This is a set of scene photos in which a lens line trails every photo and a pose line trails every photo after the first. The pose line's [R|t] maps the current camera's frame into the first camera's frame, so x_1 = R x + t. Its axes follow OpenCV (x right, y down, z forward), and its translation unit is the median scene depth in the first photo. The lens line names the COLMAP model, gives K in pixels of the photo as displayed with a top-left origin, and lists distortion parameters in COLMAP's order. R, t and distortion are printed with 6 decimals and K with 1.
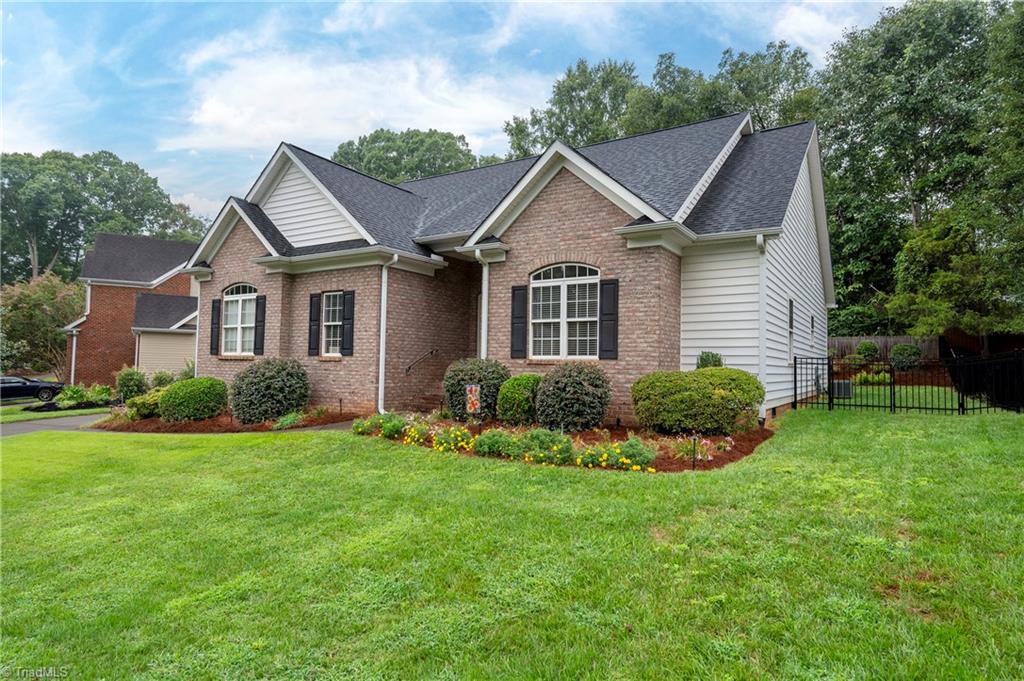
lens RADIAL K [[617.5, 0, 512.0], [0, 617.5, 340.5], [0, 0, 1]] dist [-0.000855, -0.000192]
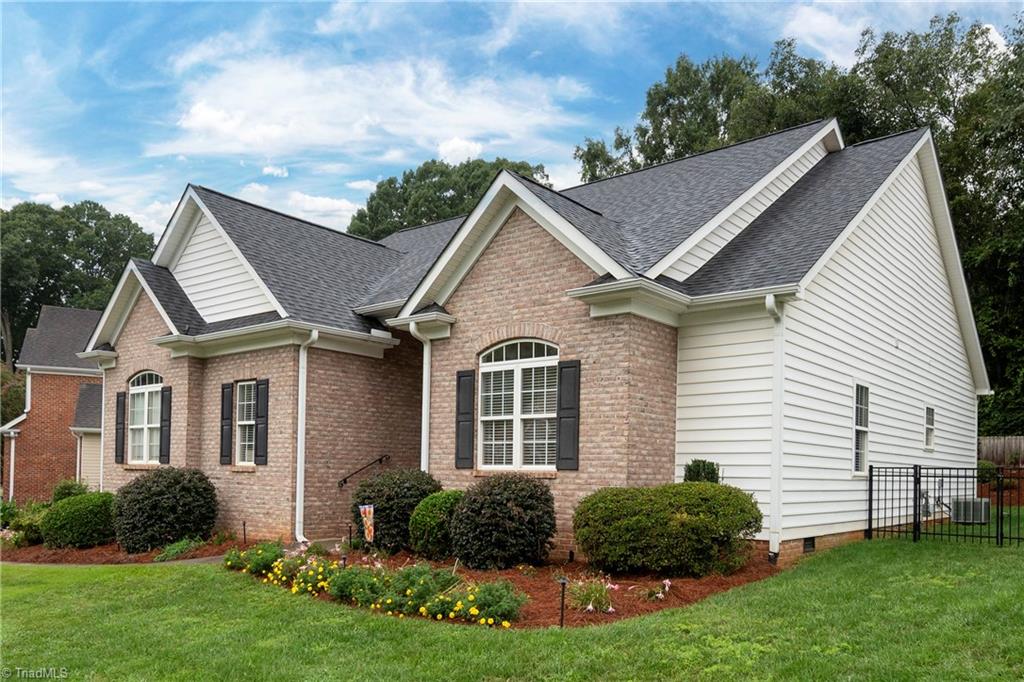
lens RADIAL K [[826.0, 0, 558.6], [0, 826.0, 467.3], [0, 0, 1]] dist [0.000274, 0.002163]
pose [[0.995501, -0.000683, -0.094750, 0.214246], [0.003705, 0.999490, 0.031717, -0.003806], [0.094680, -0.031925, 0.994996, 0.022990]]
